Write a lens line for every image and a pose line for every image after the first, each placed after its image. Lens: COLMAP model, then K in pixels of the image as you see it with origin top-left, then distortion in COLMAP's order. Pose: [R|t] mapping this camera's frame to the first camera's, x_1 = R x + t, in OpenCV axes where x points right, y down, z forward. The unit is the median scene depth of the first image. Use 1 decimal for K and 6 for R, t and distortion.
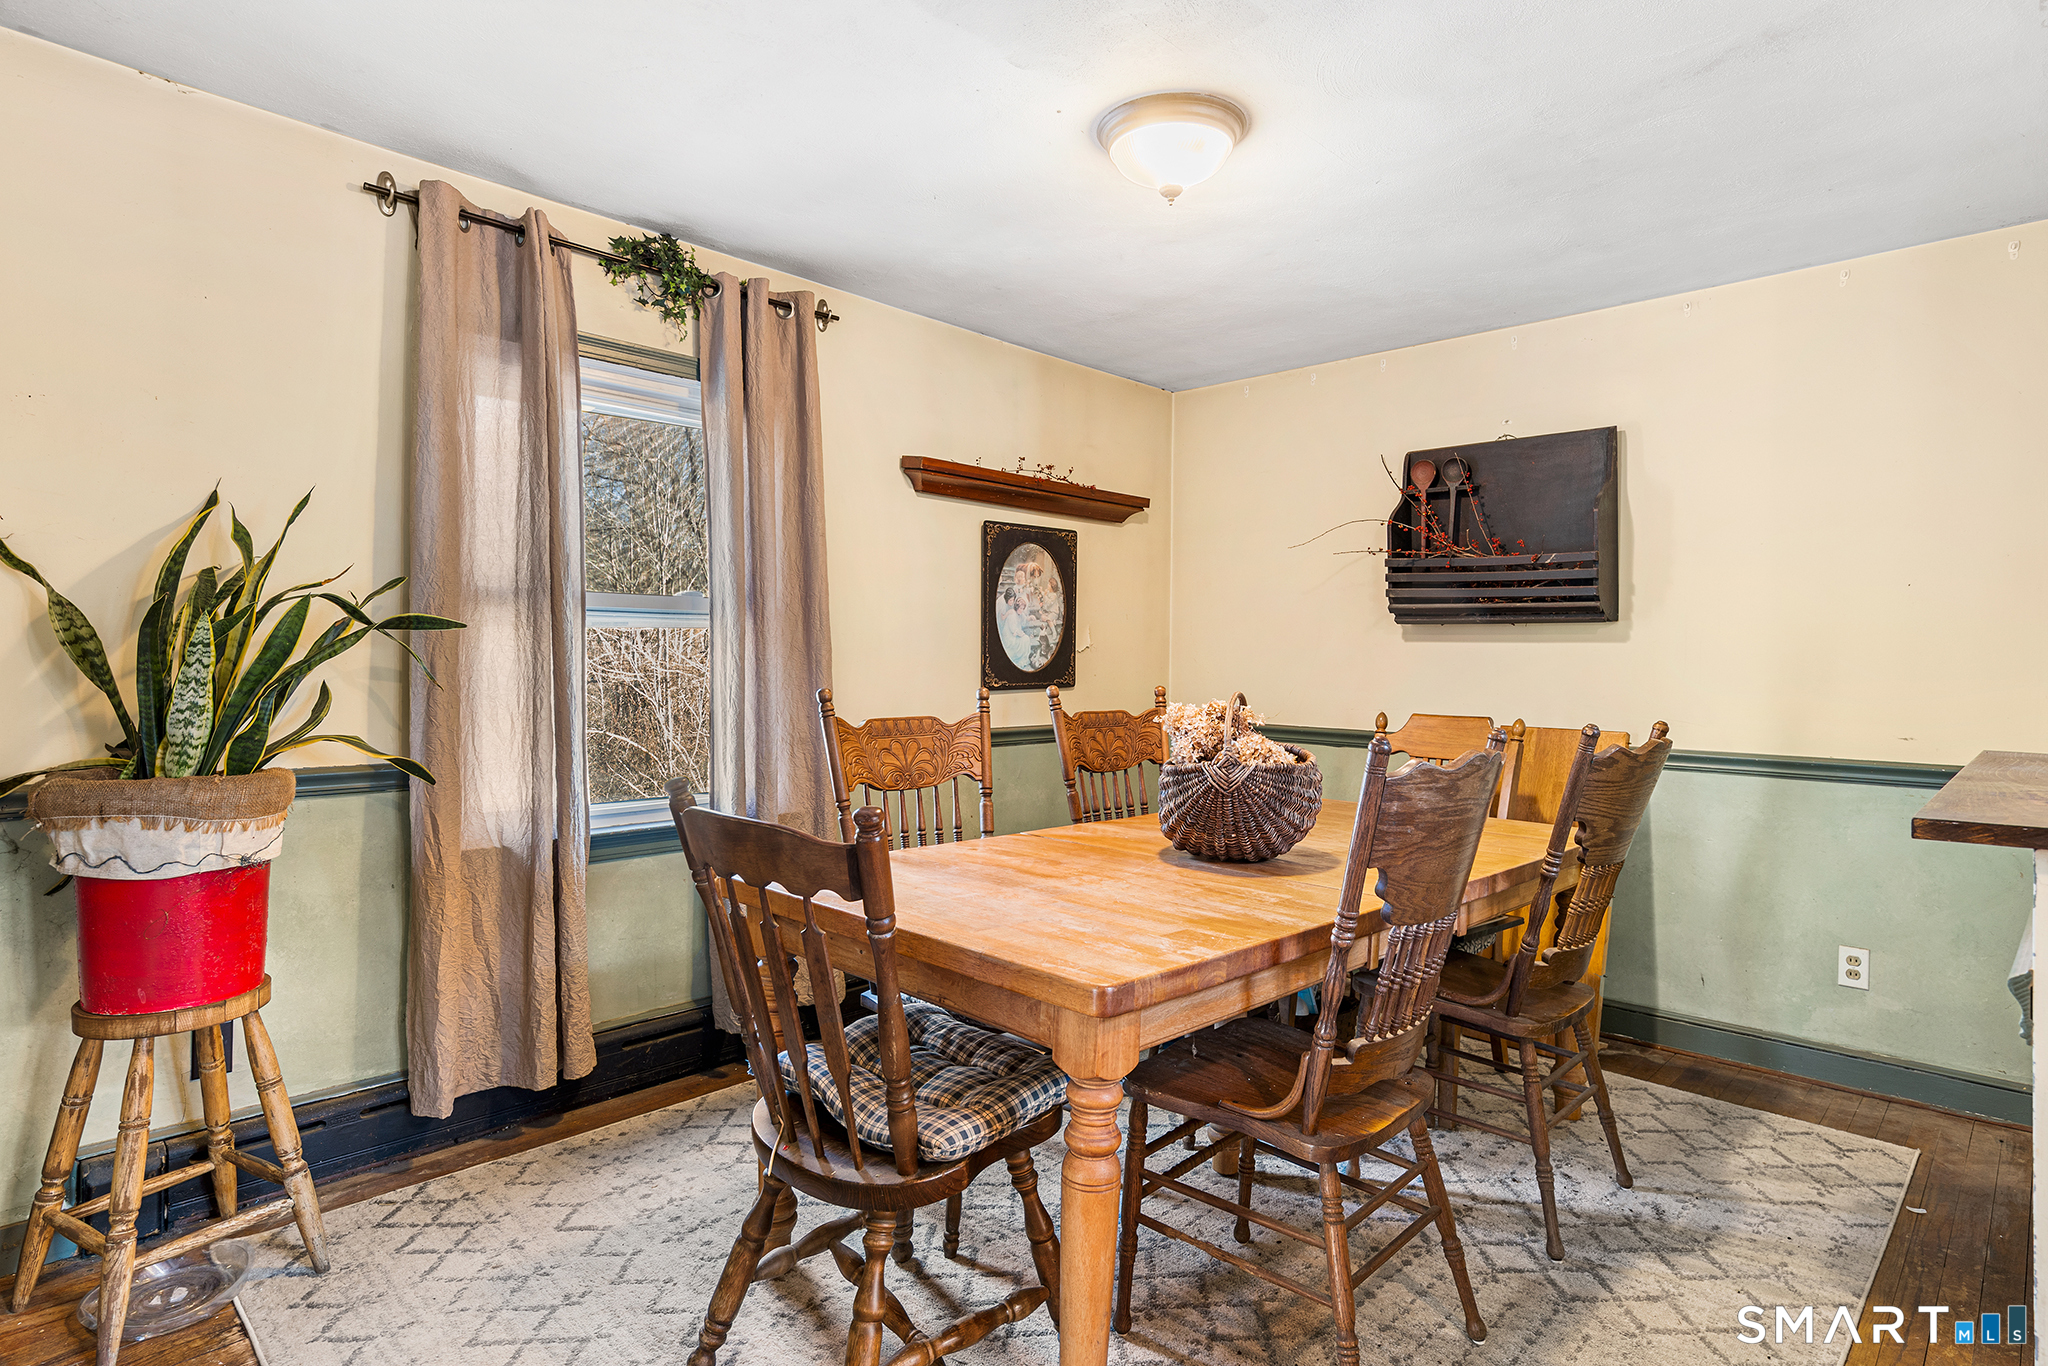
lens RADIAL K [[1099.7, 0, 1034.5], [0, 1099.7, 665.2], [0, 0, 1]] dist [-0.001807, -0.000477]
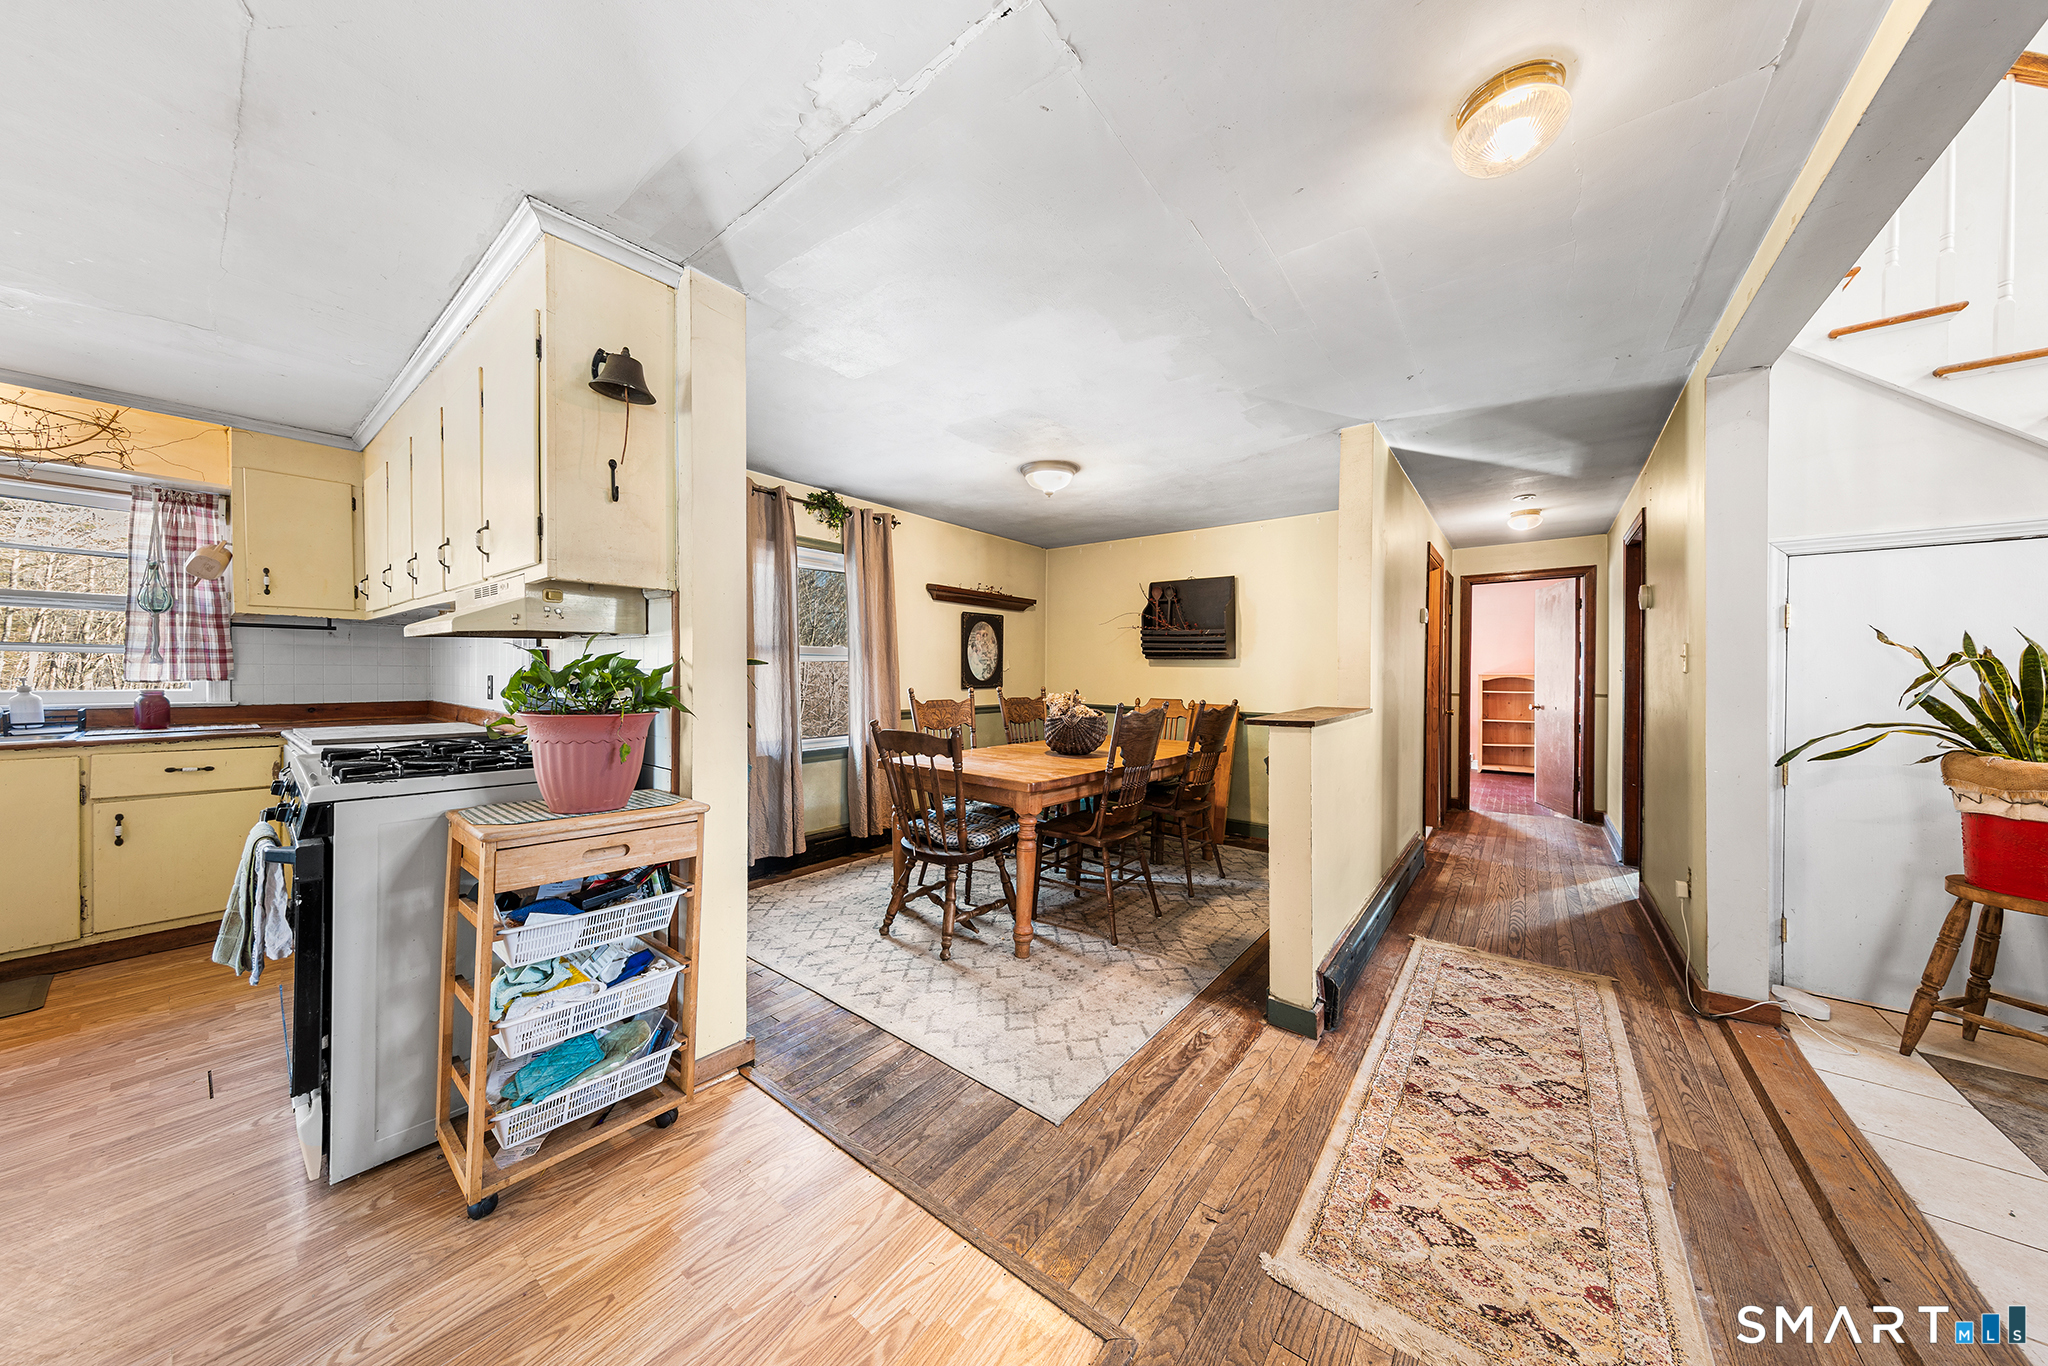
lens RADIAL K [[644.5, 0, 1025.2], [0, 644.5, 681.0], [0, 0, 1]] dist [0.009023, -0.001403]
pose [[0.995059, -0.002363, 0.099262, -0.068229], [0.001452, 0.999956, 0.009245, -0.006904], [-0.099279, -0.009055, 0.995018, -0.408483]]
